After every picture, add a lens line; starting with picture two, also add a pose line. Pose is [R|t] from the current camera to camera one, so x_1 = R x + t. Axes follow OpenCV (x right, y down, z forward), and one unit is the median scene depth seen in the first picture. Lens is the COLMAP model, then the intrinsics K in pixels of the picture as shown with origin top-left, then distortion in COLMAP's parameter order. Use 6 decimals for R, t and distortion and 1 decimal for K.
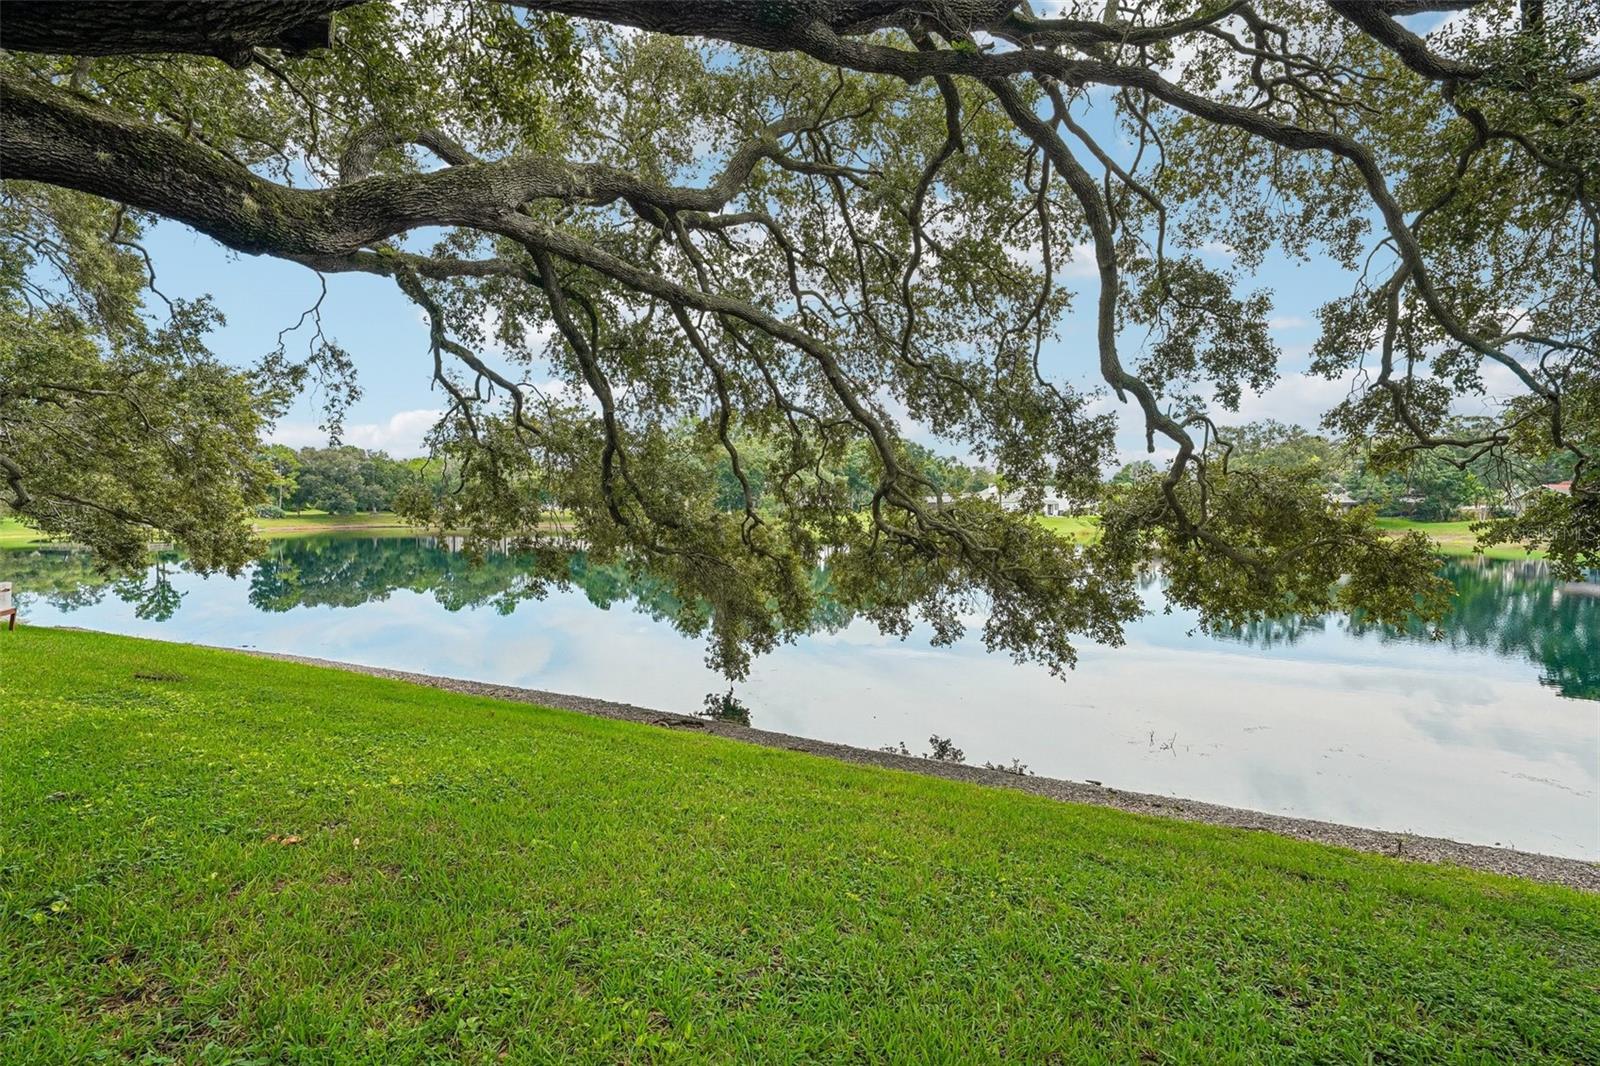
lens RADIAL K [[724.0, 0, 801.0], [0, 724.0, 530.7], [0, 0, 1]] dist [0.000306, -0.000006]
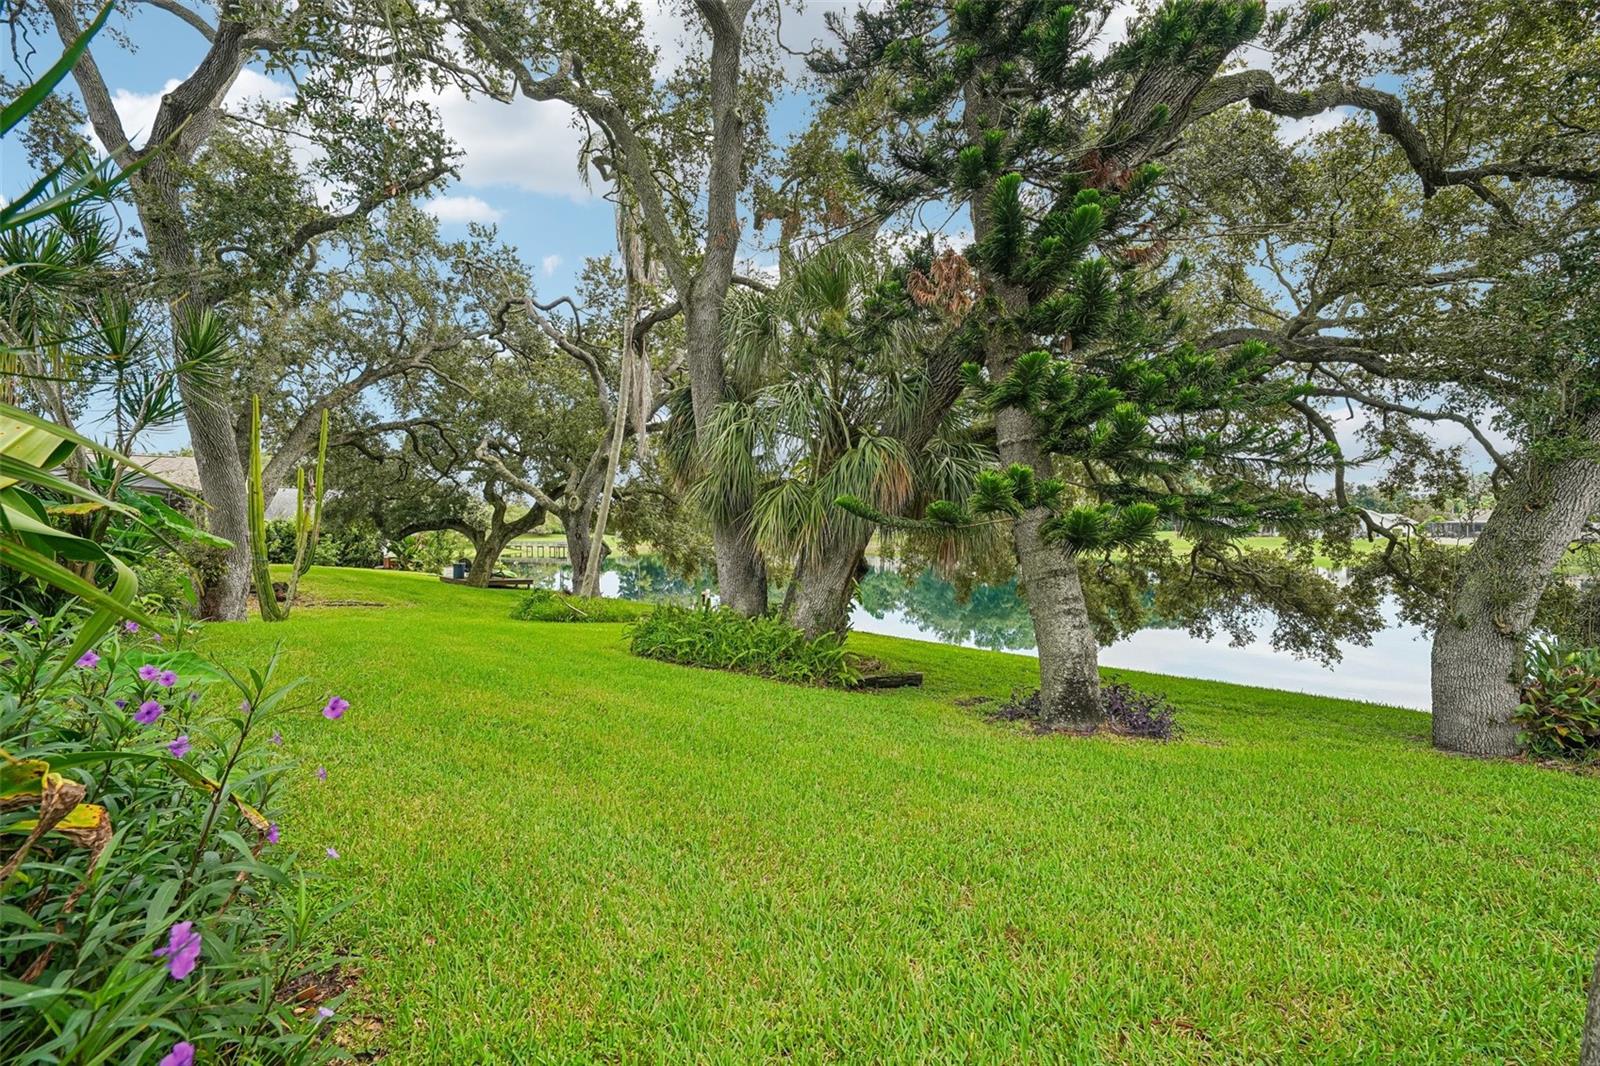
lens RADIAL K [[684.9, 0, 798.6], [0, 684.9, 533.0], [0, 0, 1]] dist [0.001009, 0.000033]
pose [[0.938834, -0.004078, -0.344345, -0.198462], [-0.003114, 0.999788, -0.020331, -0.052521], [0.344355, 0.020159, 0.938623, -0.757365]]
